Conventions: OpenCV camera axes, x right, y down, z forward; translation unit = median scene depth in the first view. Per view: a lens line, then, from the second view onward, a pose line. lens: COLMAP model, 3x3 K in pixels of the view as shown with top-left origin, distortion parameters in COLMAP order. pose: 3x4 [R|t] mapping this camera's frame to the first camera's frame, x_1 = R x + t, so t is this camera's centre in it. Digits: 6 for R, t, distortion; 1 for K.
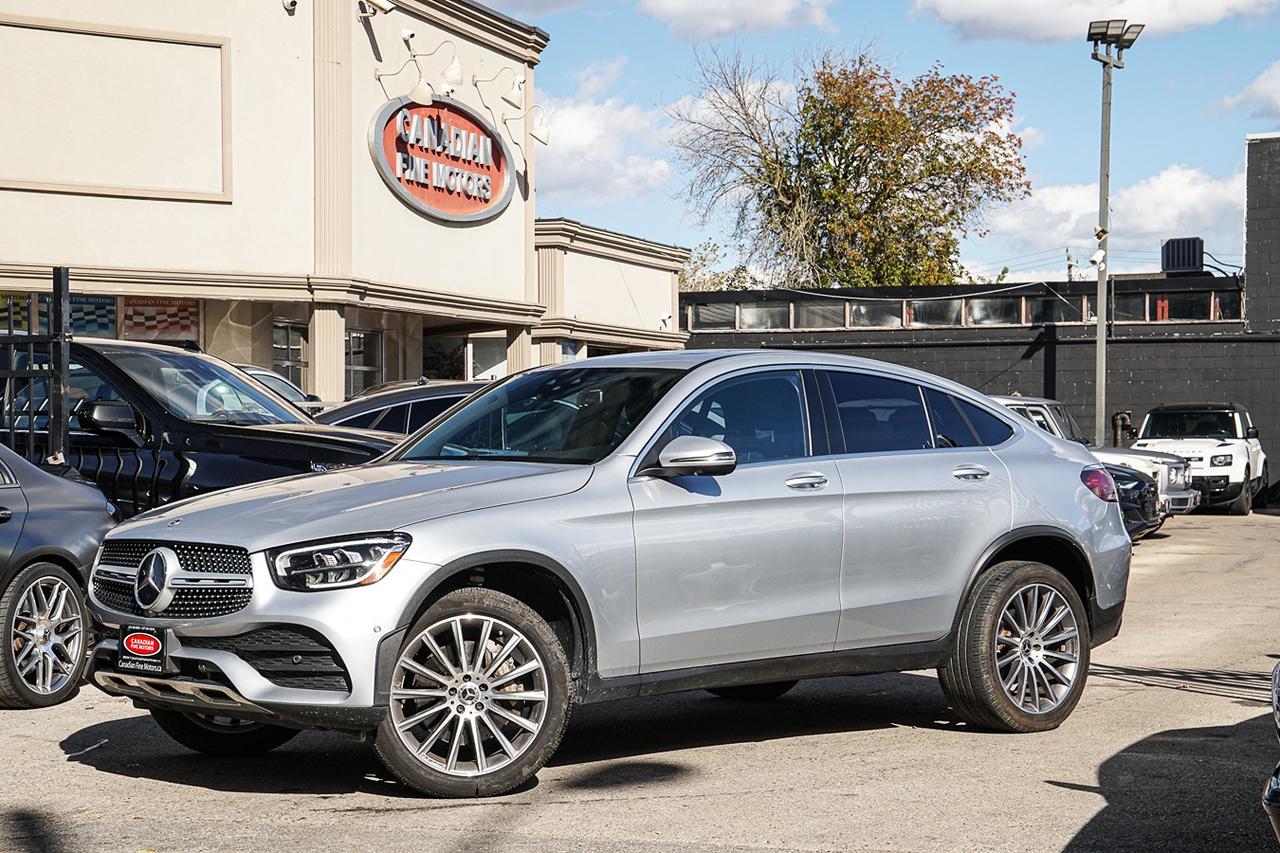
lens RADIAL K [[2256.1, 0, 640.0], [0, 2256.1, 426.5], [0, 0, 1]] dist [-0.016710, -3.367345]
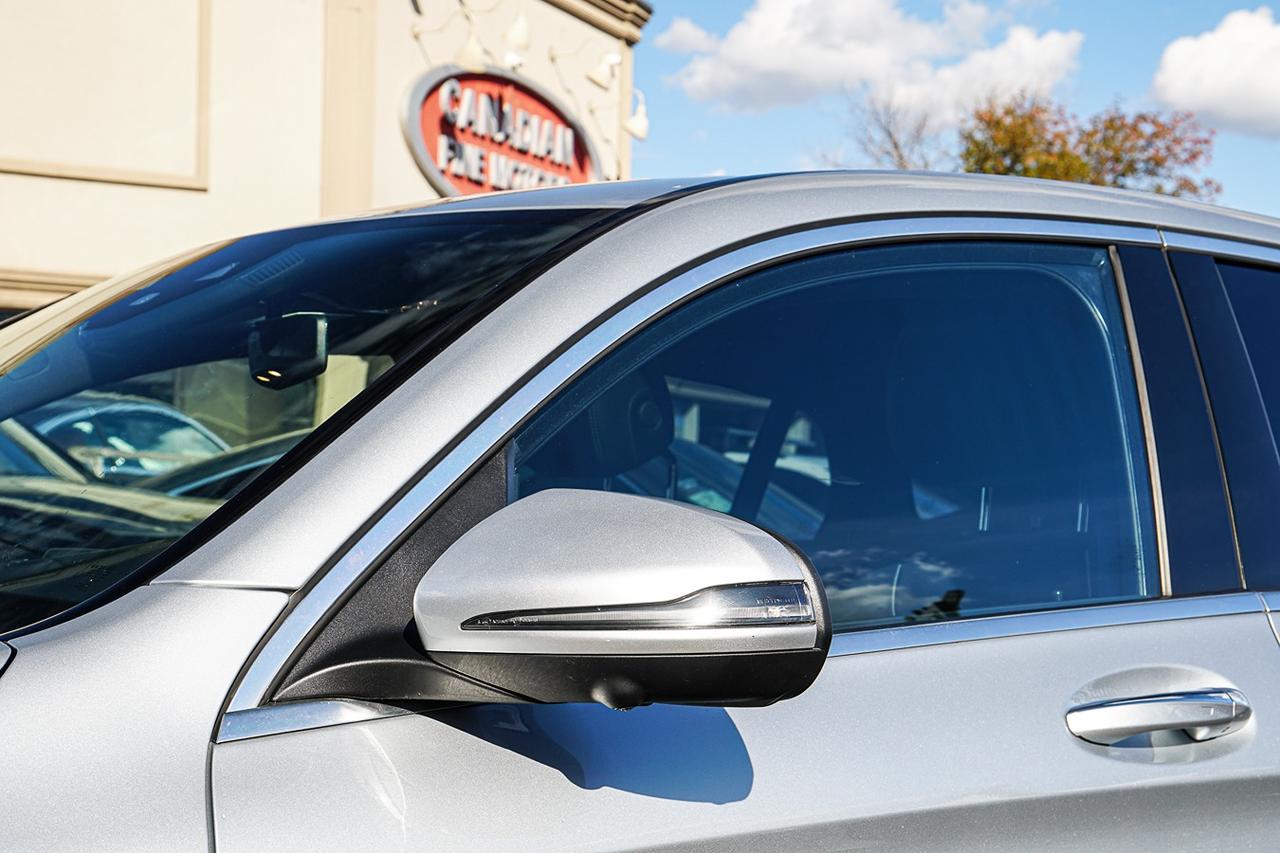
lens RADIAL K [[2304.5, 0, 640.0], [0, 2304.5, 426.5], [0, 0, 1]] dist [-0.000602, 2.146670]
pose [[0.997826, 0.020842, -0.062521, 0.010532], [-0.022963, 0.999178, -0.033409, 0.001365], [0.061773, 0.034772, 0.997484, 0.219590]]
